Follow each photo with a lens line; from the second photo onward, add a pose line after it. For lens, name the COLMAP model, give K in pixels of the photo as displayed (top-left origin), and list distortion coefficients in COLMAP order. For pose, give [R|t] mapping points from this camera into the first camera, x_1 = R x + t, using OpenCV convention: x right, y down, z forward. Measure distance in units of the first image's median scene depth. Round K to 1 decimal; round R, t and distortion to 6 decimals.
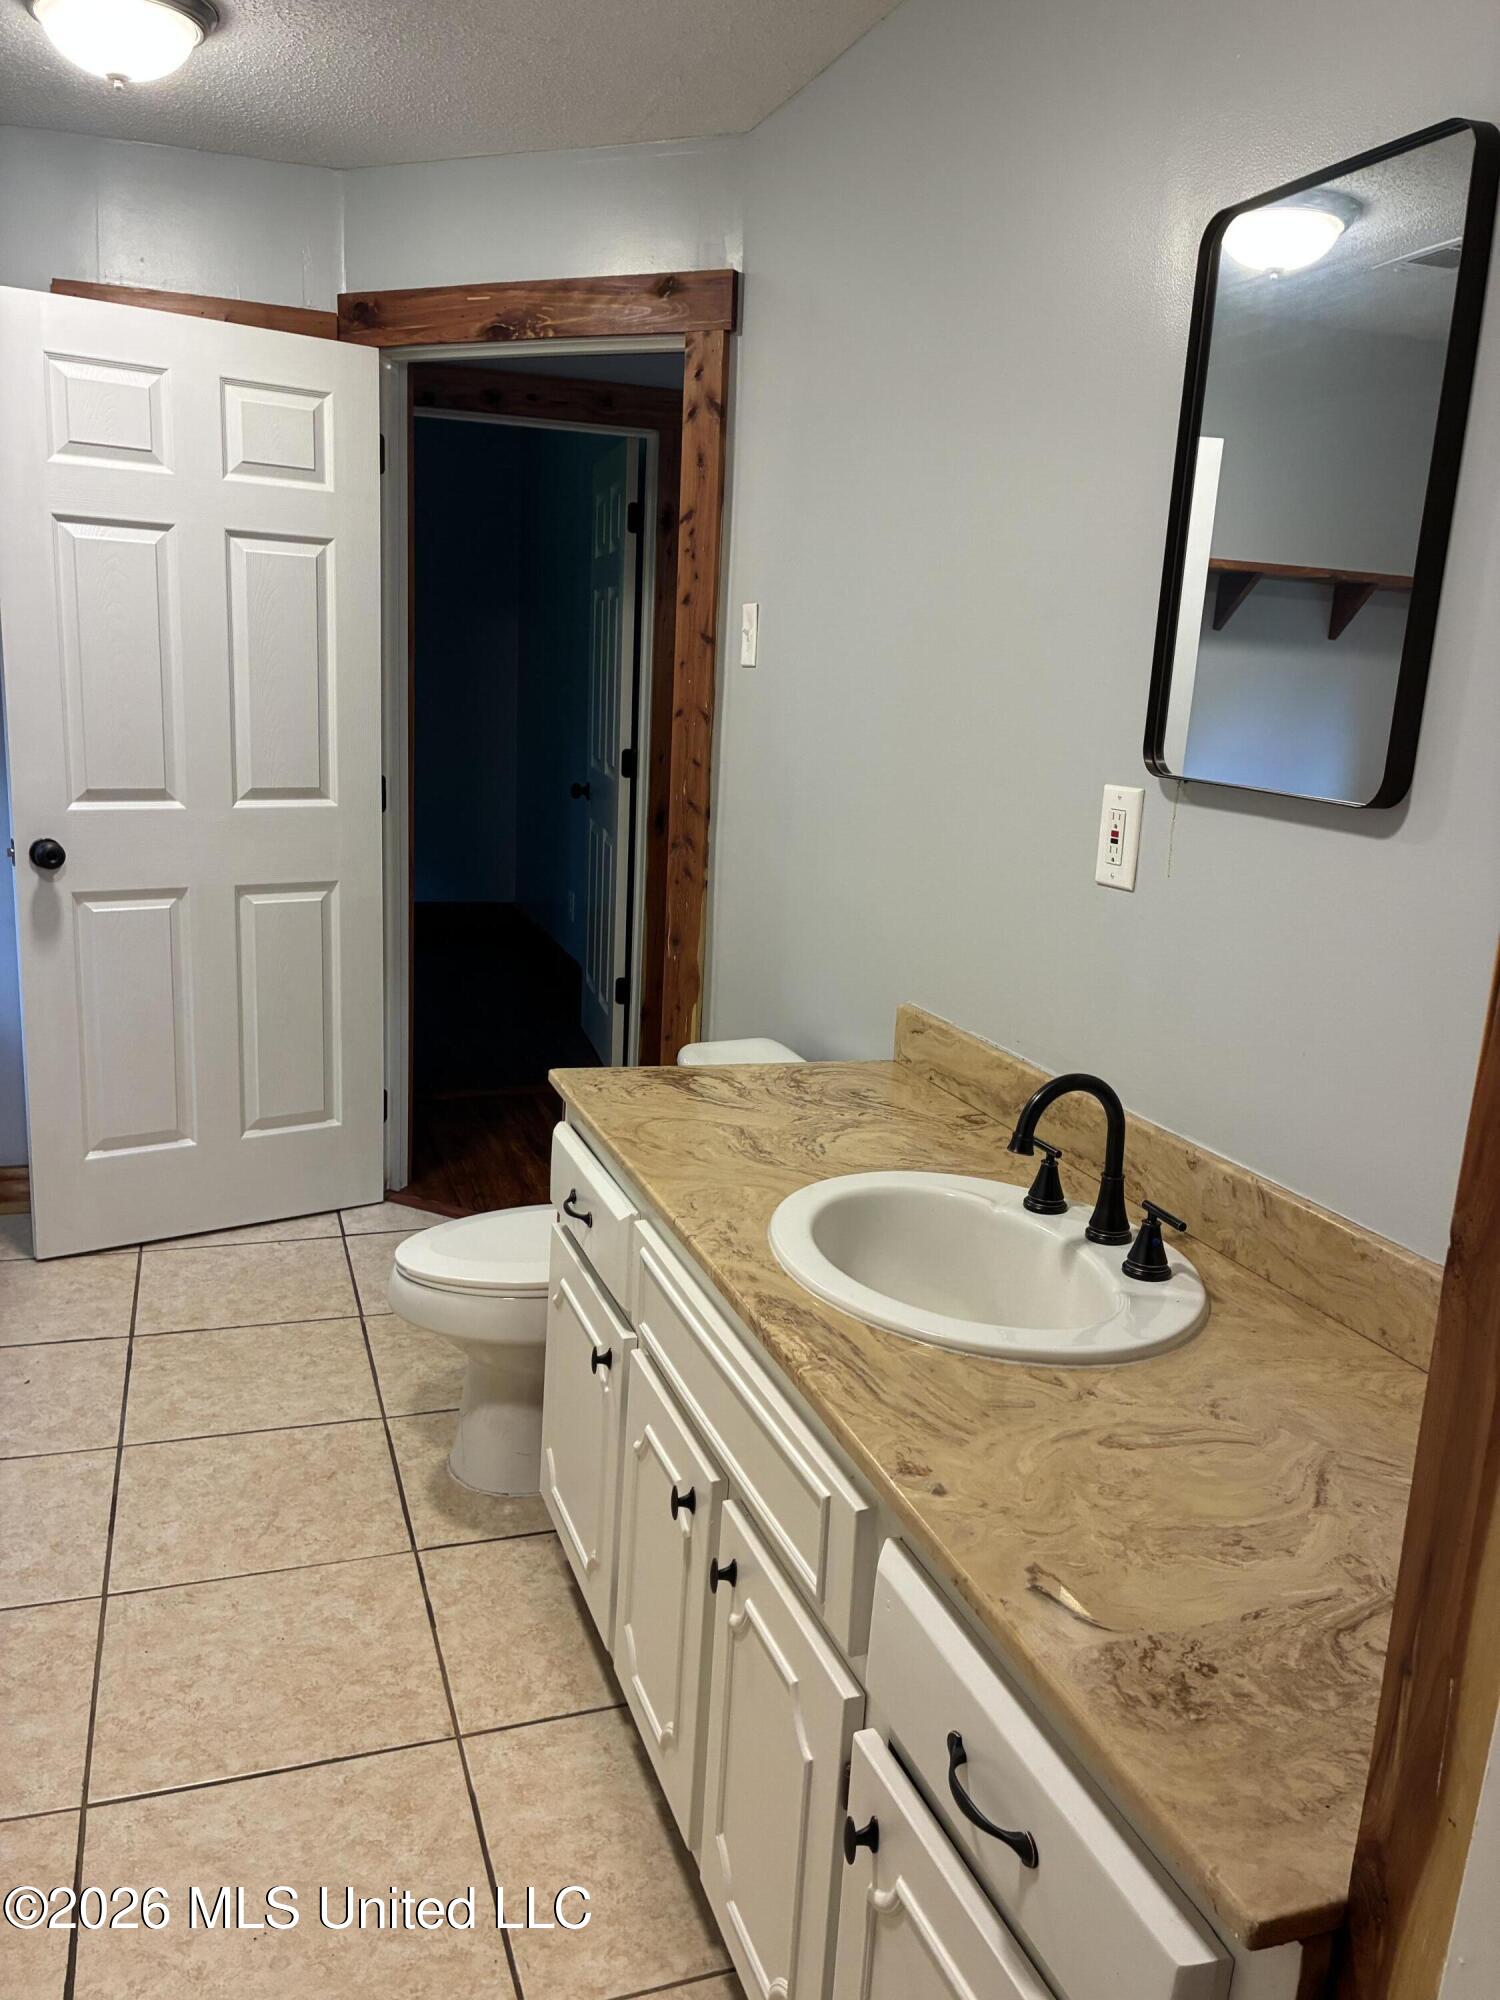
lens RADIAL K [[1517.9, 0, 758.4], [0, 1517.9, 998.2], [0, 0, 1]] dist [0.042186, -0.043595]
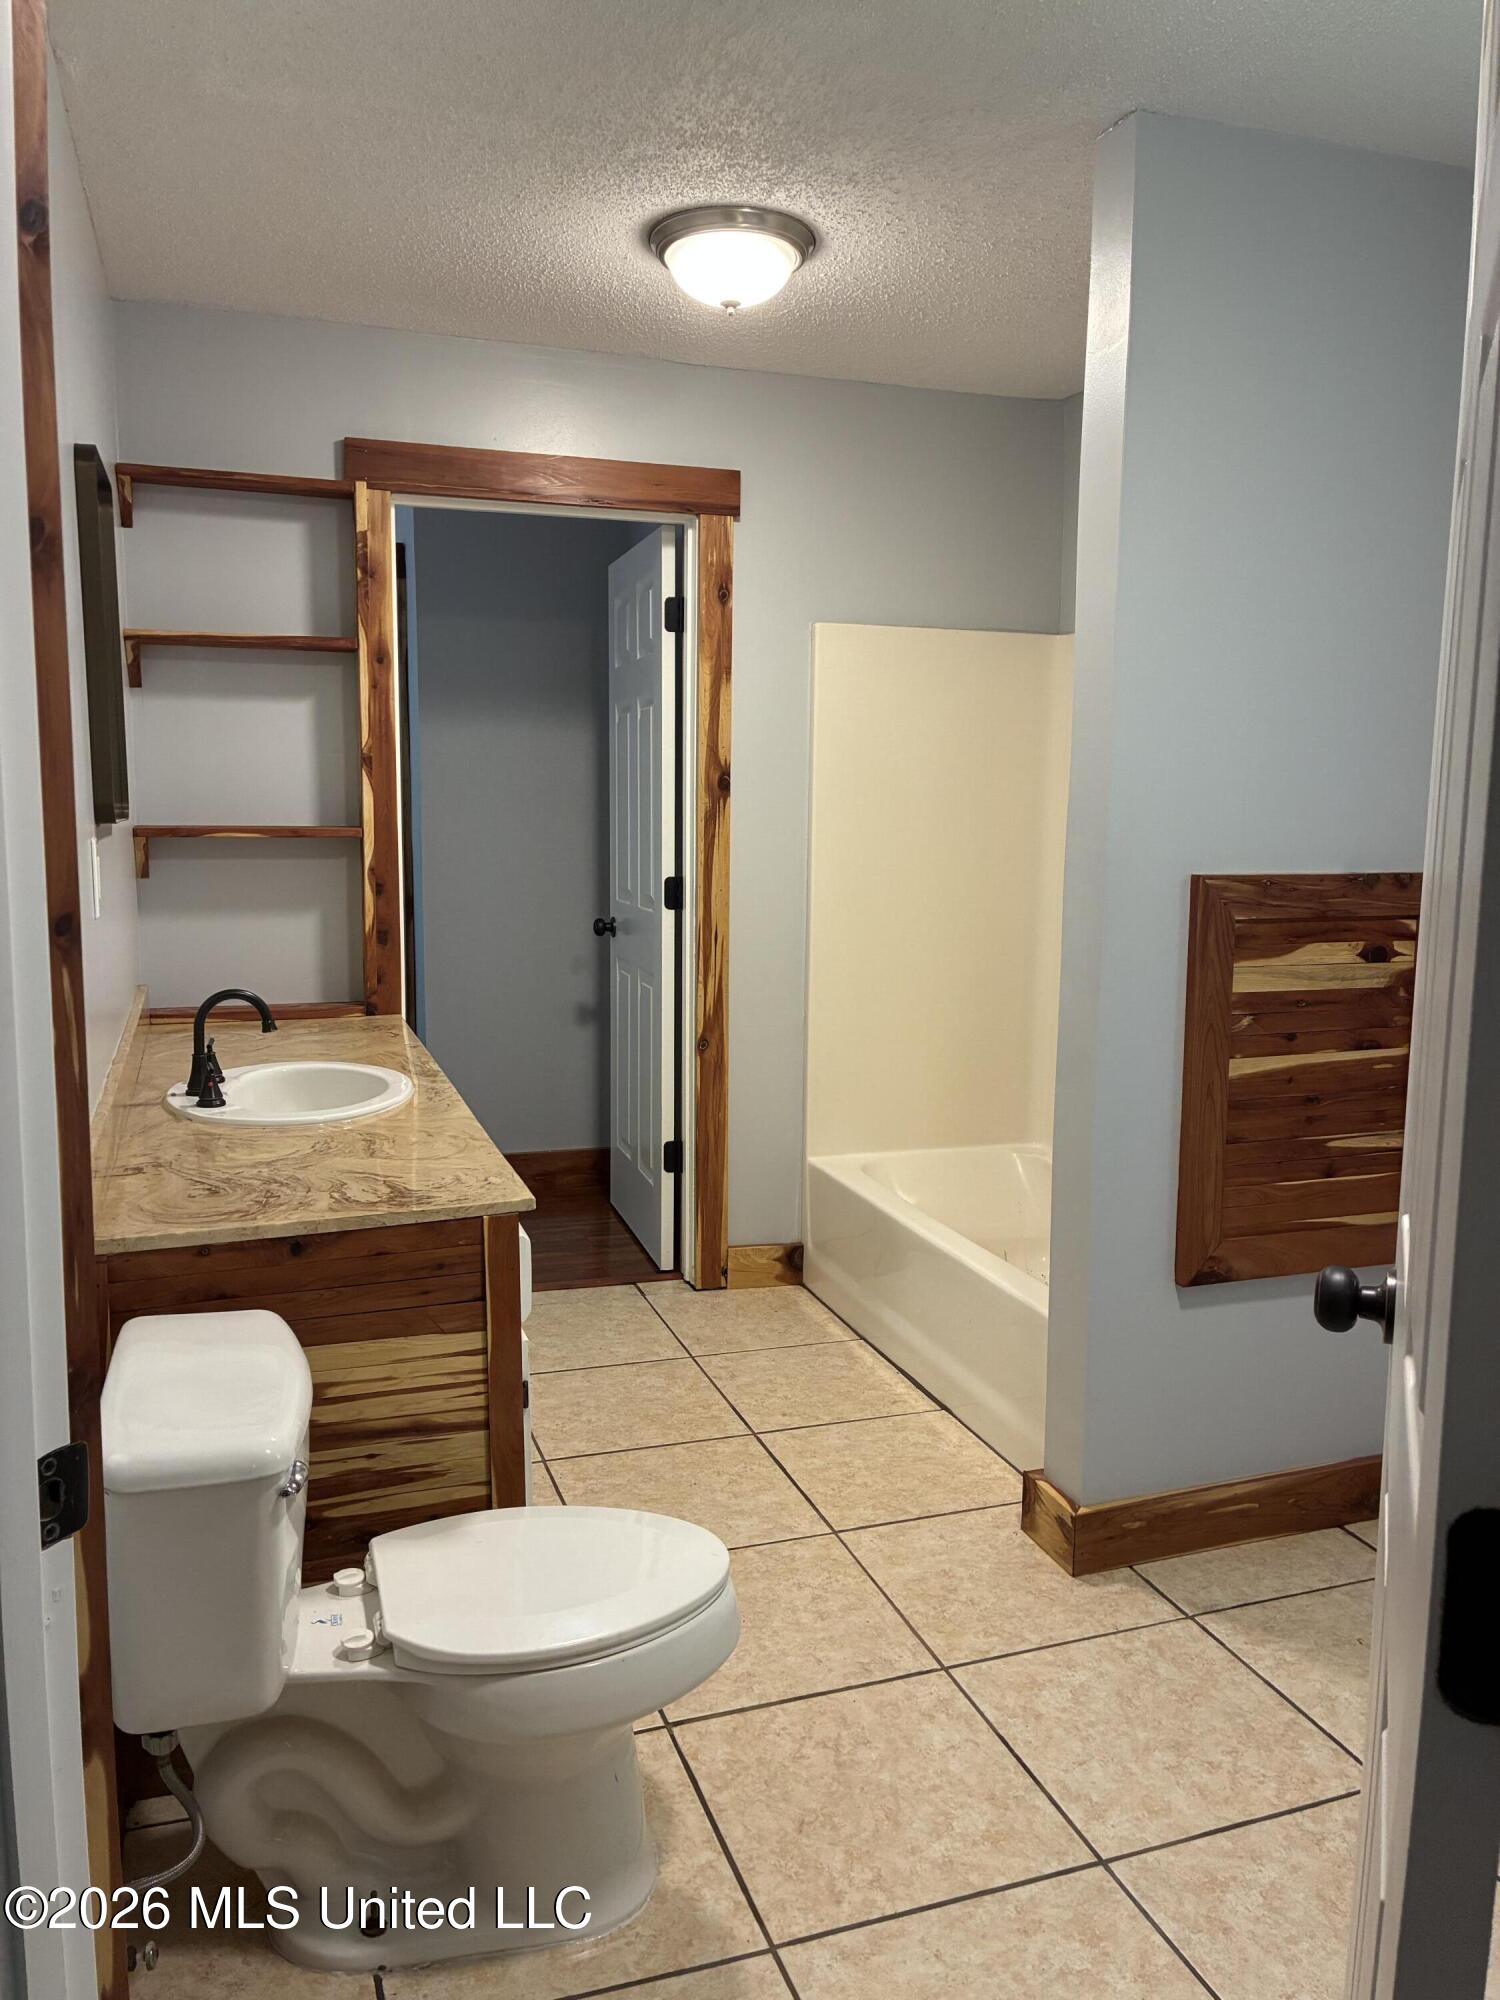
lens RADIAL K [[1517.9, 0, 751.8], [0, 1517.9, 983.1], [0, 0, 1]] dist [0.042186, -0.043595]
pose [[-0.997881, -0.065058, 0.000304, -0.189699], [-0.061205, 0.940344, 0.334675, -0.288105], [-0.022059, 0.333948, -0.942333, 1.324466]]
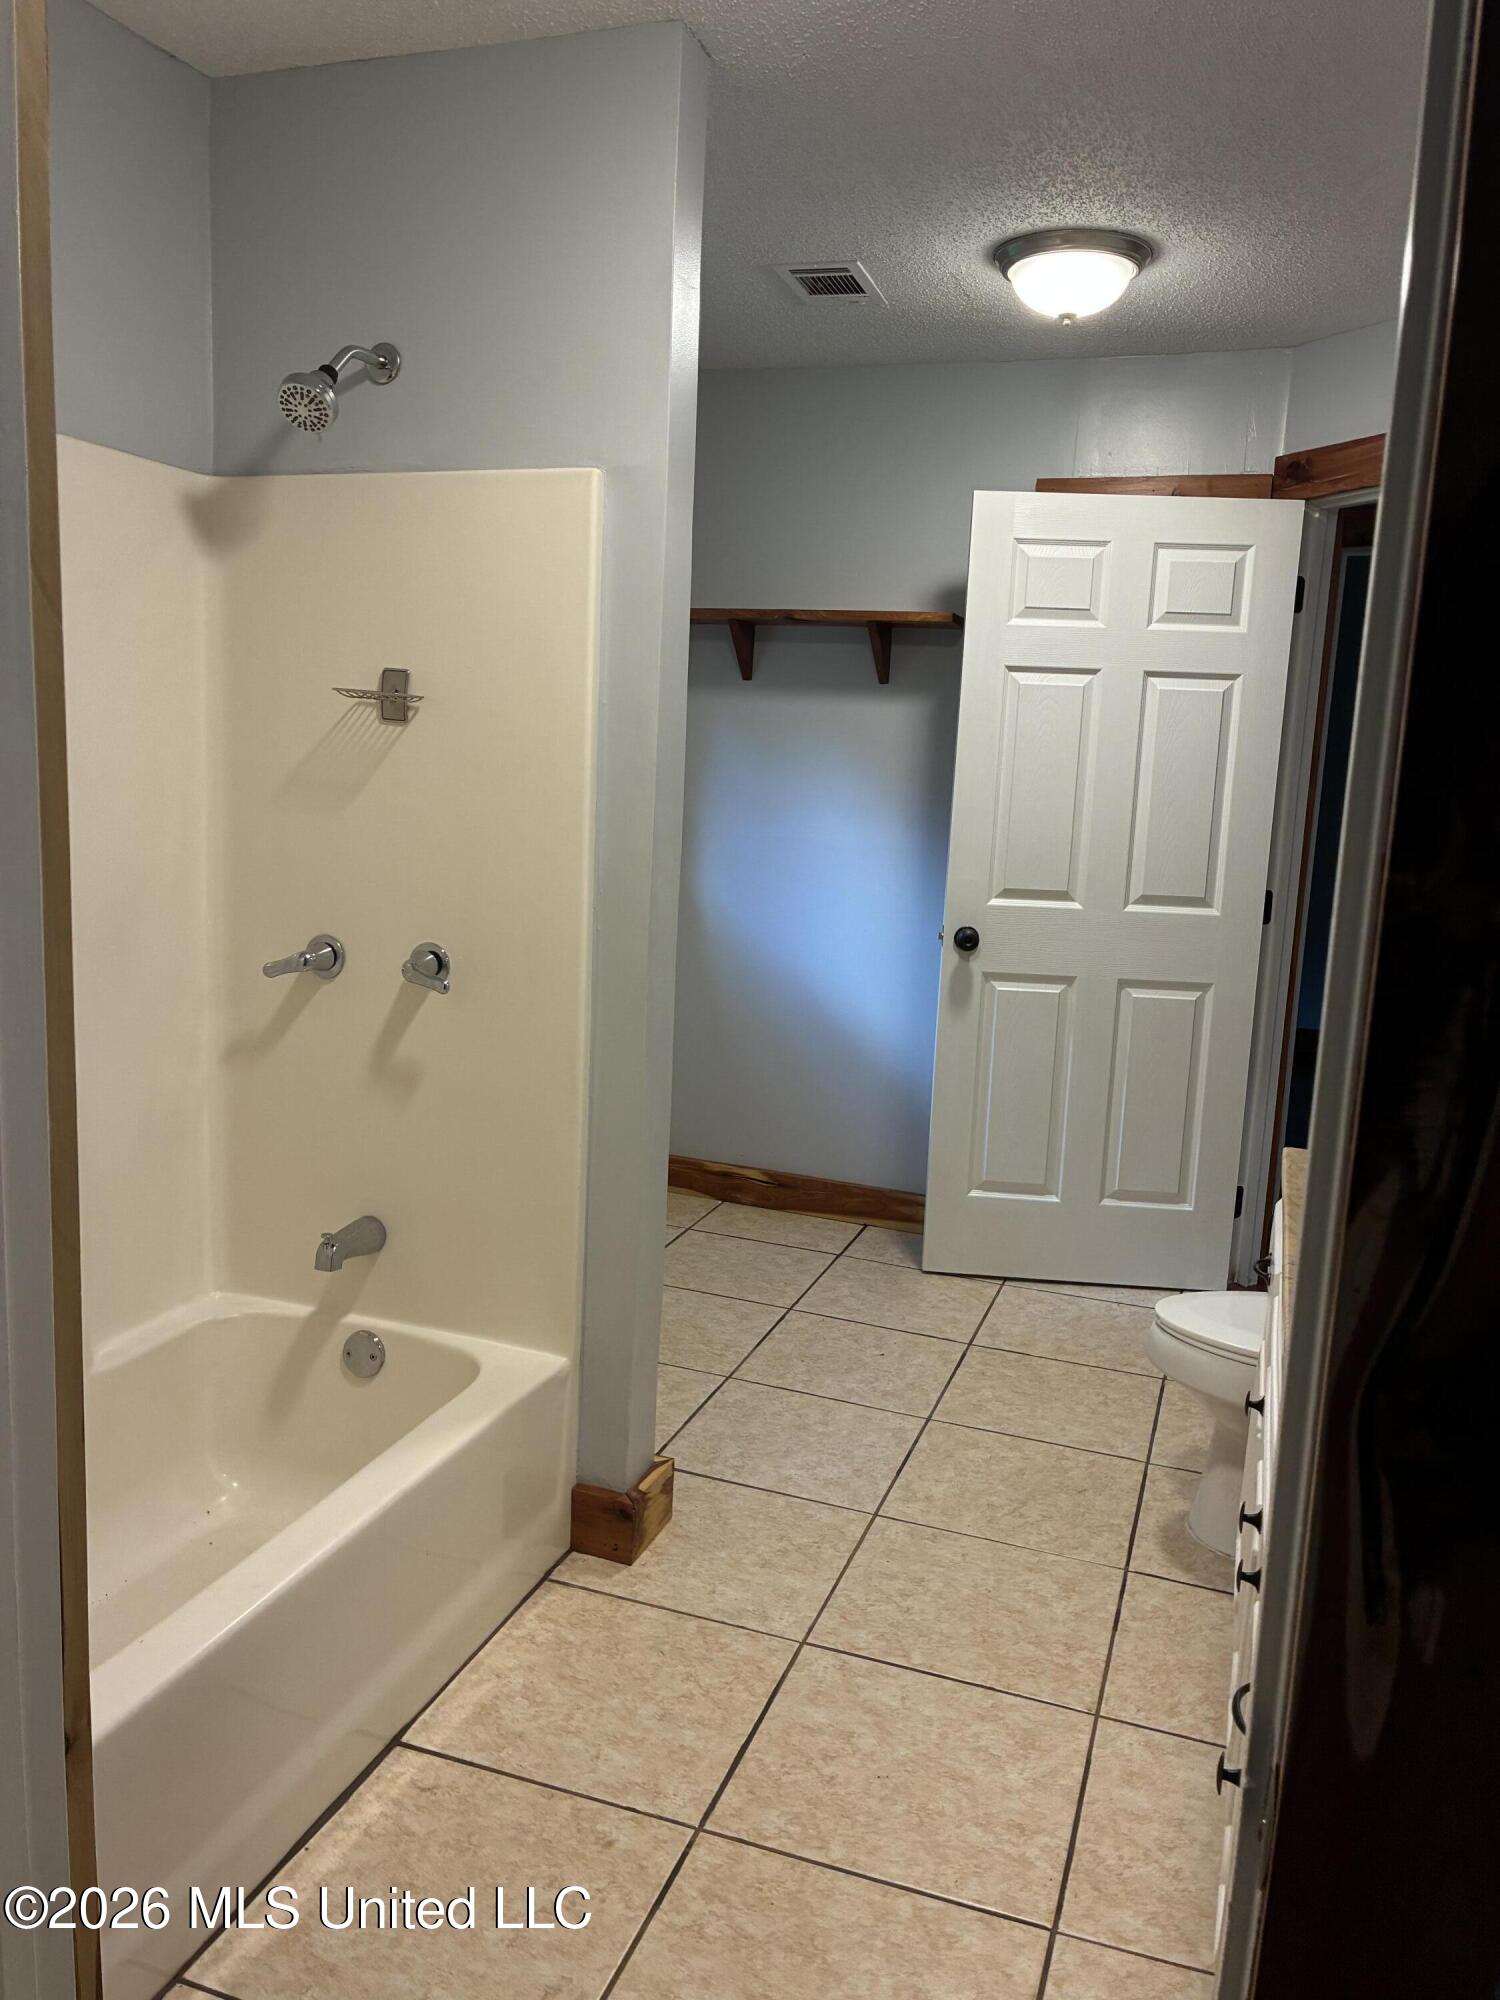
lens RADIAL K [[1517.9, 0, 751.4], [0, 1517.9, 1011.7], [0, 0, 1]] dist [0.042186, -0.043595]
pose [[0.780579, 0.088663, -0.618736, 0.160798], [-0.141419, 0.989271, -0.036651, 0.033222], [0.608849, 0.116110, 0.784743, -0.056240]]
